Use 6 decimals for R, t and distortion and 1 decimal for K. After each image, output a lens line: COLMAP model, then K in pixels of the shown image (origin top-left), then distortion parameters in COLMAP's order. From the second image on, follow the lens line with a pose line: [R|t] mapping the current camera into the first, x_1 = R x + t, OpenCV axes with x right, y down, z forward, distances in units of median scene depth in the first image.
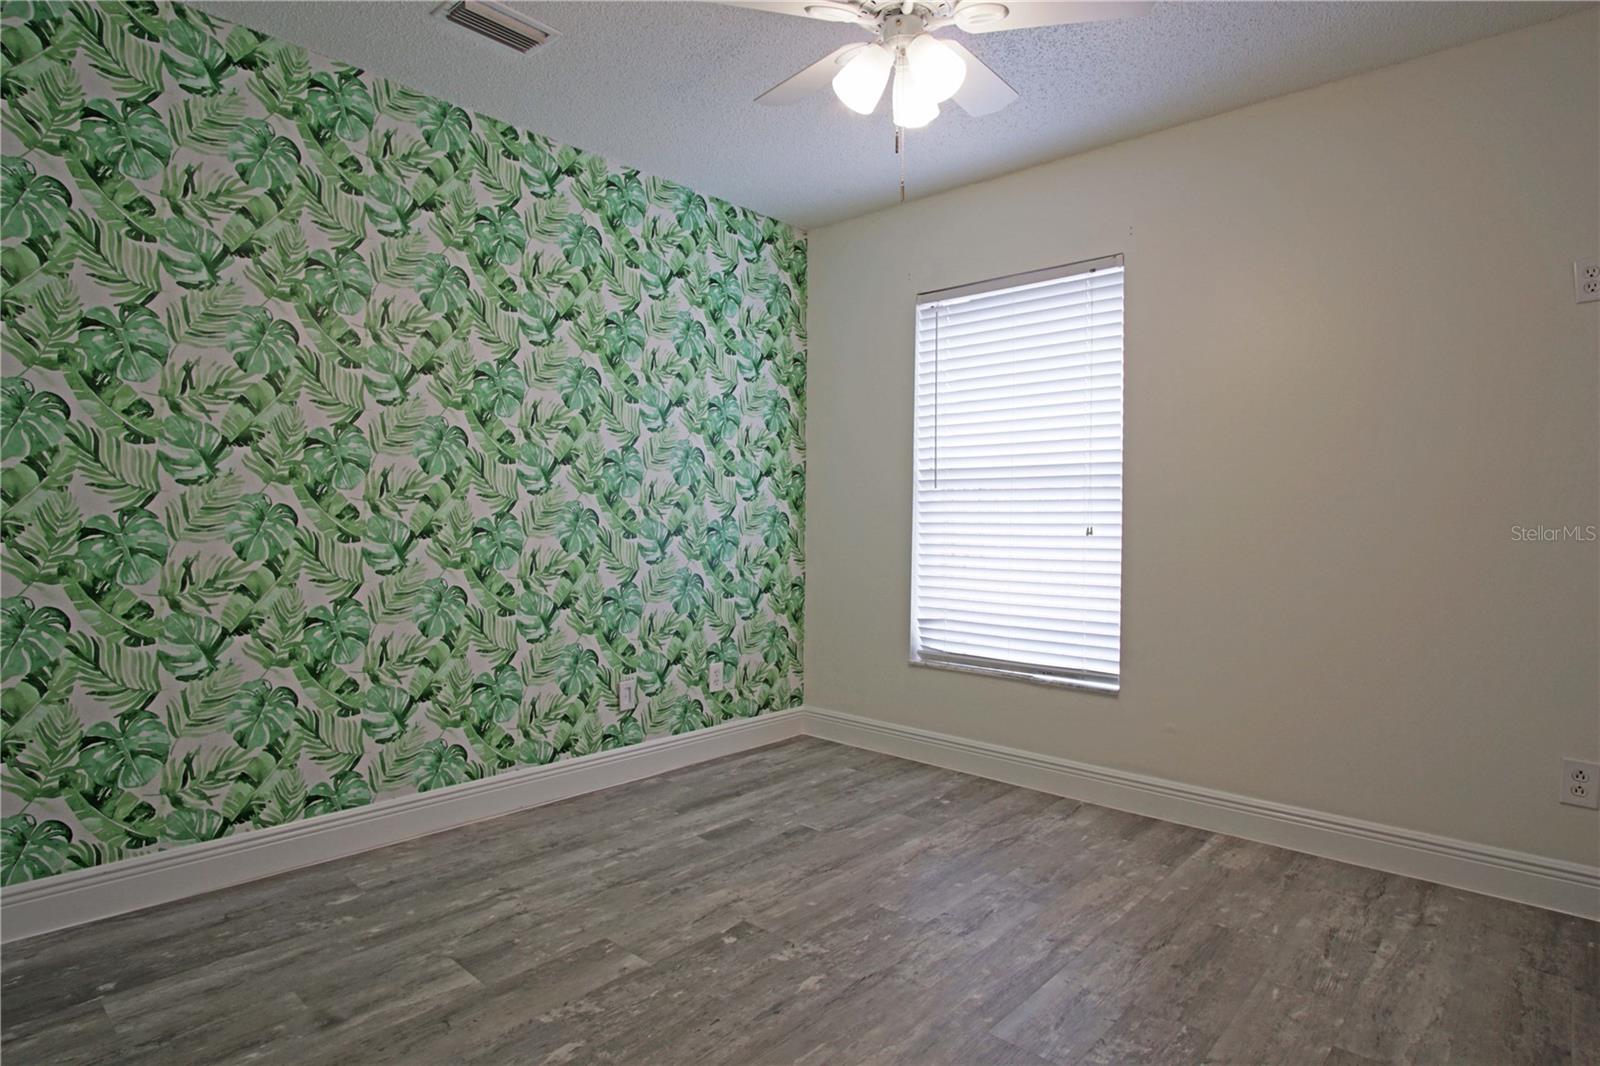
lens RADIAL K [[855.1, 0, 803.0], [0, 855.1, 522.1], [0, 0, 1]] dist [-0.035659, 0.009746]
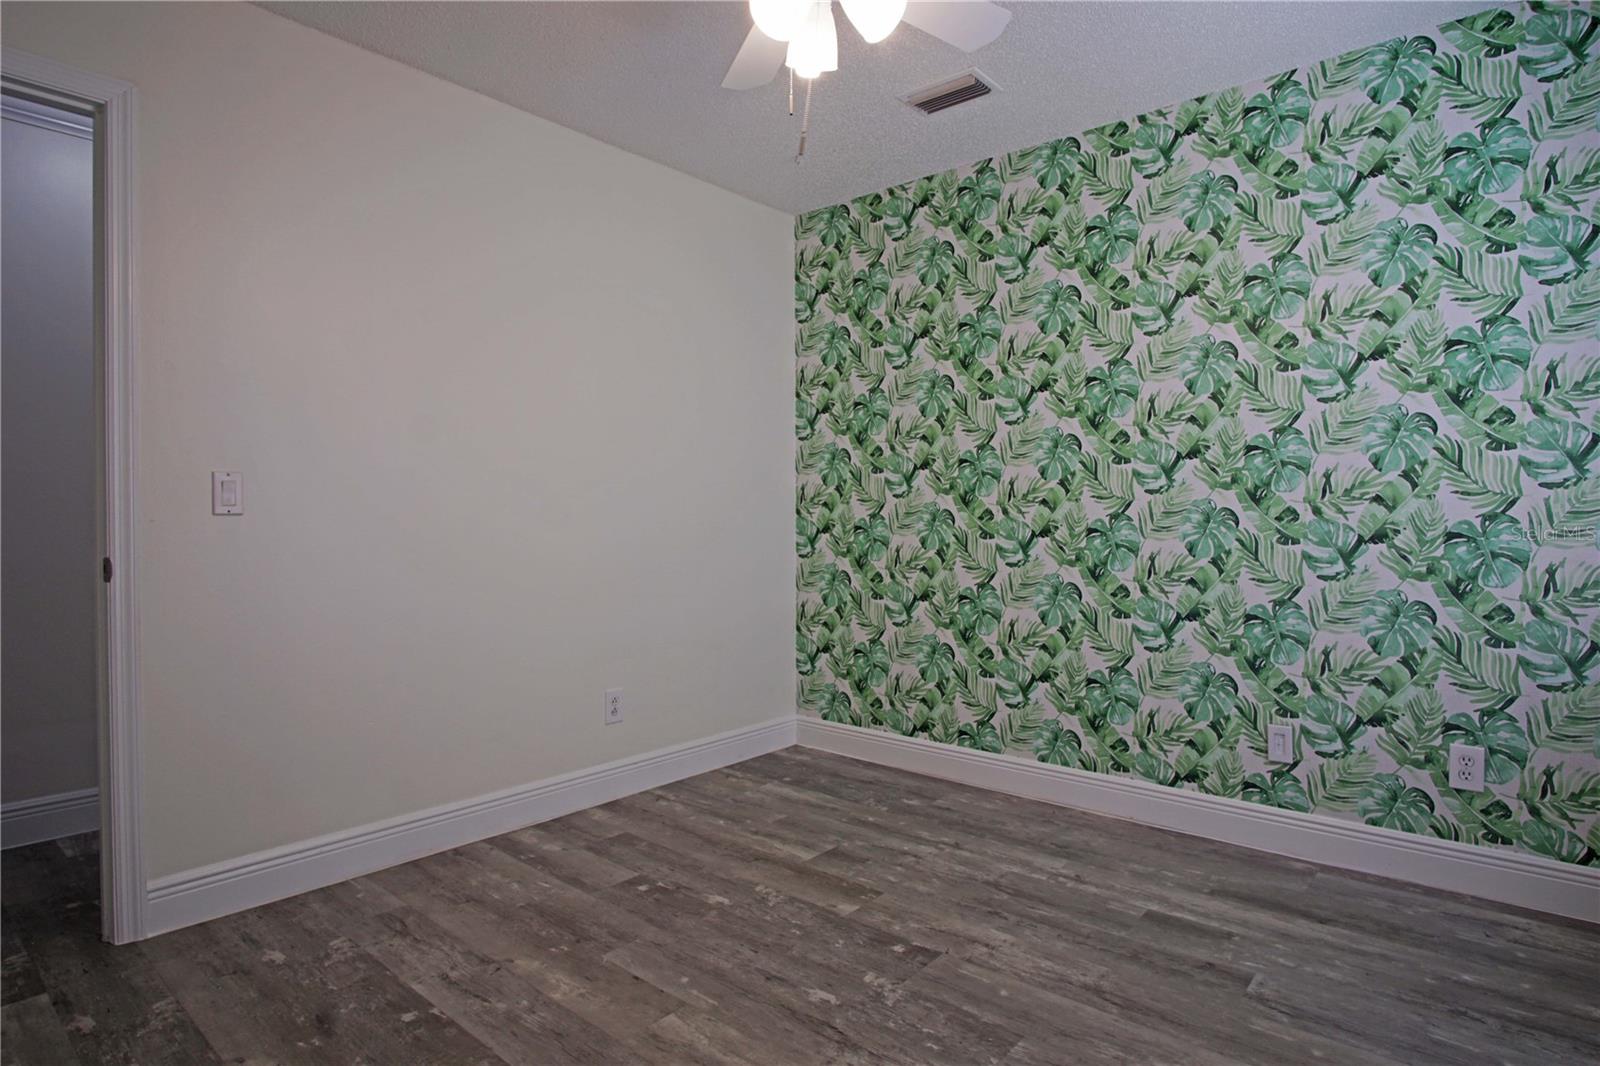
lens RADIAL K [[855.1, 0, 829.5], [0, 855.1, 527.6], [0, 0, 1]] dist [-0.035659, 0.009746]
pose [[0.048779, 0.003438, -0.998804, 0.688126], [-0.004970, 0.999983, 0.003199, 0.003944], [0.998797, 0.004808, 0.048796, 0.678146]]
